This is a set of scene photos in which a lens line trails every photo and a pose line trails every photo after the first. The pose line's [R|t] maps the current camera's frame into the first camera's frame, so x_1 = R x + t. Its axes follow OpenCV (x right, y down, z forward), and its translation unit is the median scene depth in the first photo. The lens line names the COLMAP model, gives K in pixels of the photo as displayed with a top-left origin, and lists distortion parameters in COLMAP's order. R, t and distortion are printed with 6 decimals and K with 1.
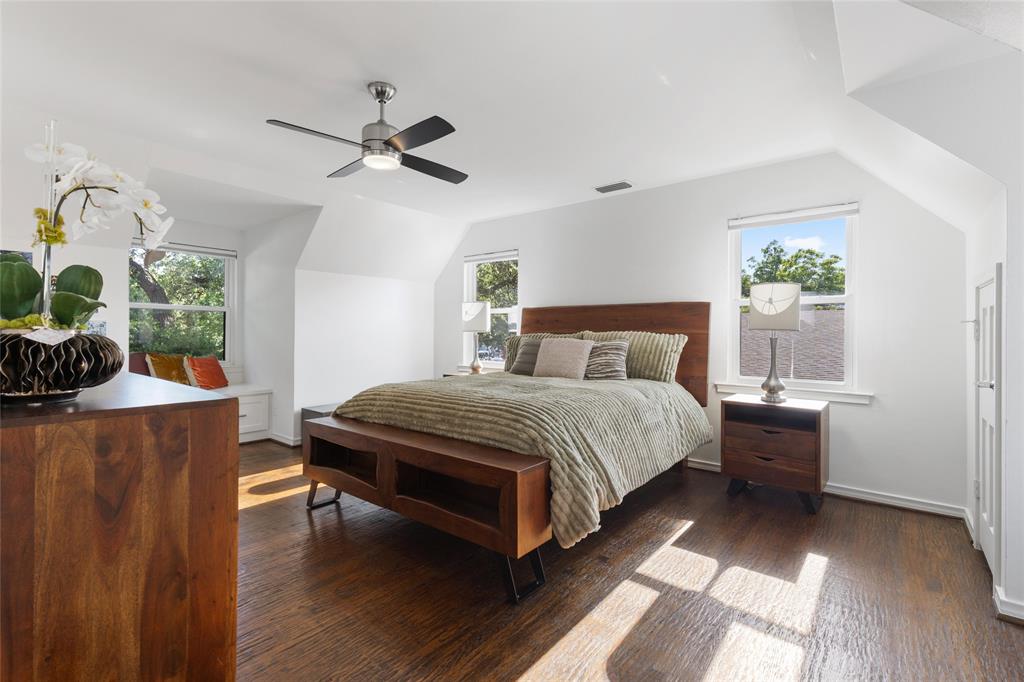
lens RADIAL K [[471.1, 0, 514.2], [0, 471.1, 334.2], [0, 0, 1]] dist [0.001637, 0.000106]
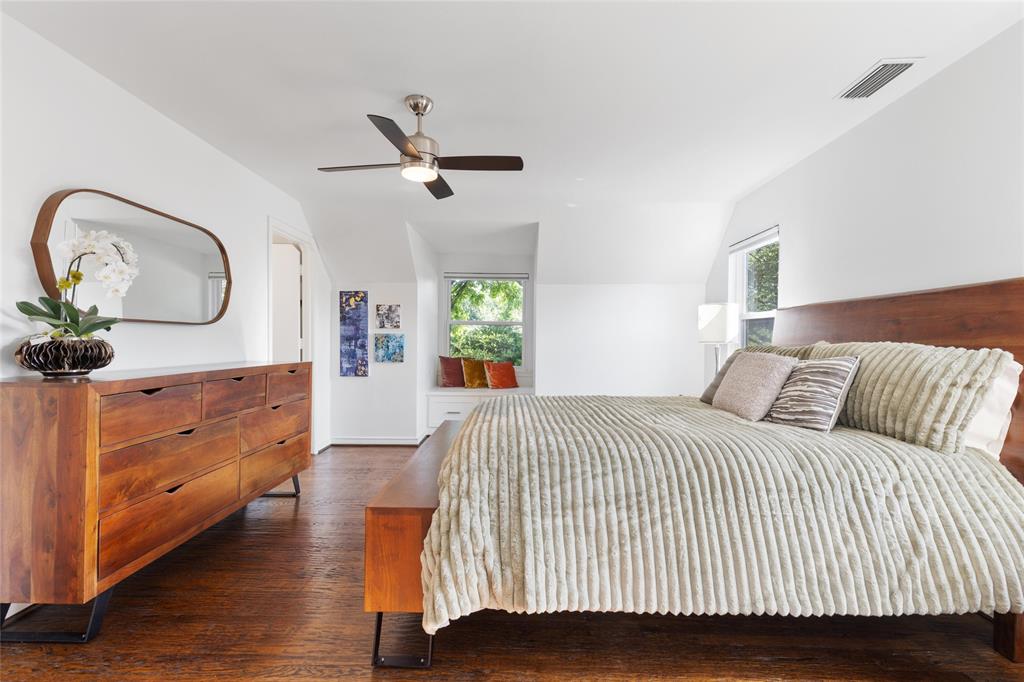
lens RADIAL K [[469.7, 0, 512.0], [0, 469.7, 341.0], [0, 0, 1]] dist [0.001093, 0.000053]
pose [[0.605664, 0.001267, -0.795719, 0.442829], [-0.009484, 0.999939, -0.005627, -0.000194], [0.795664, 0.010954, 0.605640, 0.377819]]
